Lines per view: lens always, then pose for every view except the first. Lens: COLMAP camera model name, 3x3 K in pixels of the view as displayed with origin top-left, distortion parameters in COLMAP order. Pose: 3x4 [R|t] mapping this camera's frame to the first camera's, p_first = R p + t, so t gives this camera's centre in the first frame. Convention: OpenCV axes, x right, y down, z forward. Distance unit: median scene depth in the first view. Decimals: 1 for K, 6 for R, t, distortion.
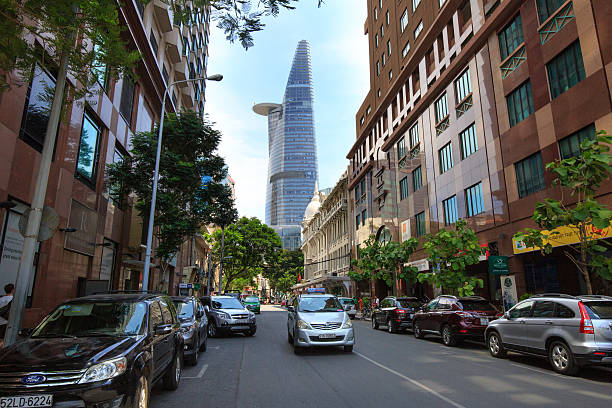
lens RADIAL K [[419.3, 0, 306.0], [0, 419.3, 204.0], [0, 0, 1]] dist [0.047621, 0.000746]
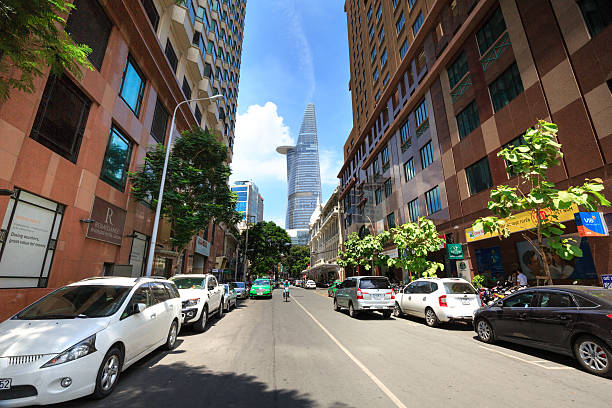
lens RADIAL K [[285.5, 0, 306.0], [0, 285.5, 204.0], [0, 0, 1]] dist [-0.001168, -0.000088]
pose [[0.999469, -0.009363, -0.031215, 0.028988], [0.008063, 0.999106, -0.041501, 0.019843], [0.031576, 0.041227, 0.998651, 0.085748]]
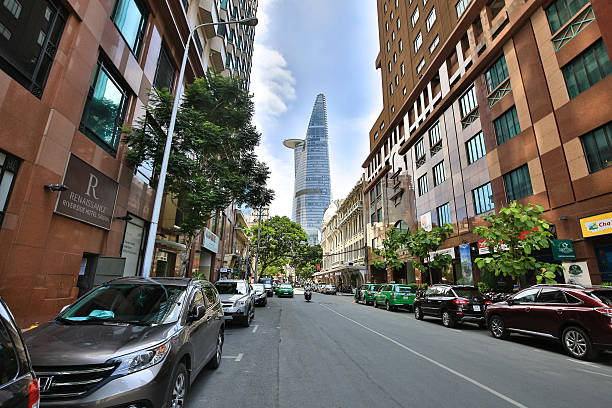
lens RADIAL K [[299.6, 0, 306.0], [0, 299.6, 204.0], [0, 0, 1]] dist [-0.014207, 0.000182]
pose [[0.998830, 0.010123, -0.047285, -0.029297], [-0.011962, 0.999176, -0.038777, 0.041028], [0.046853, 0.039297, 0.998129, 0.184606]]
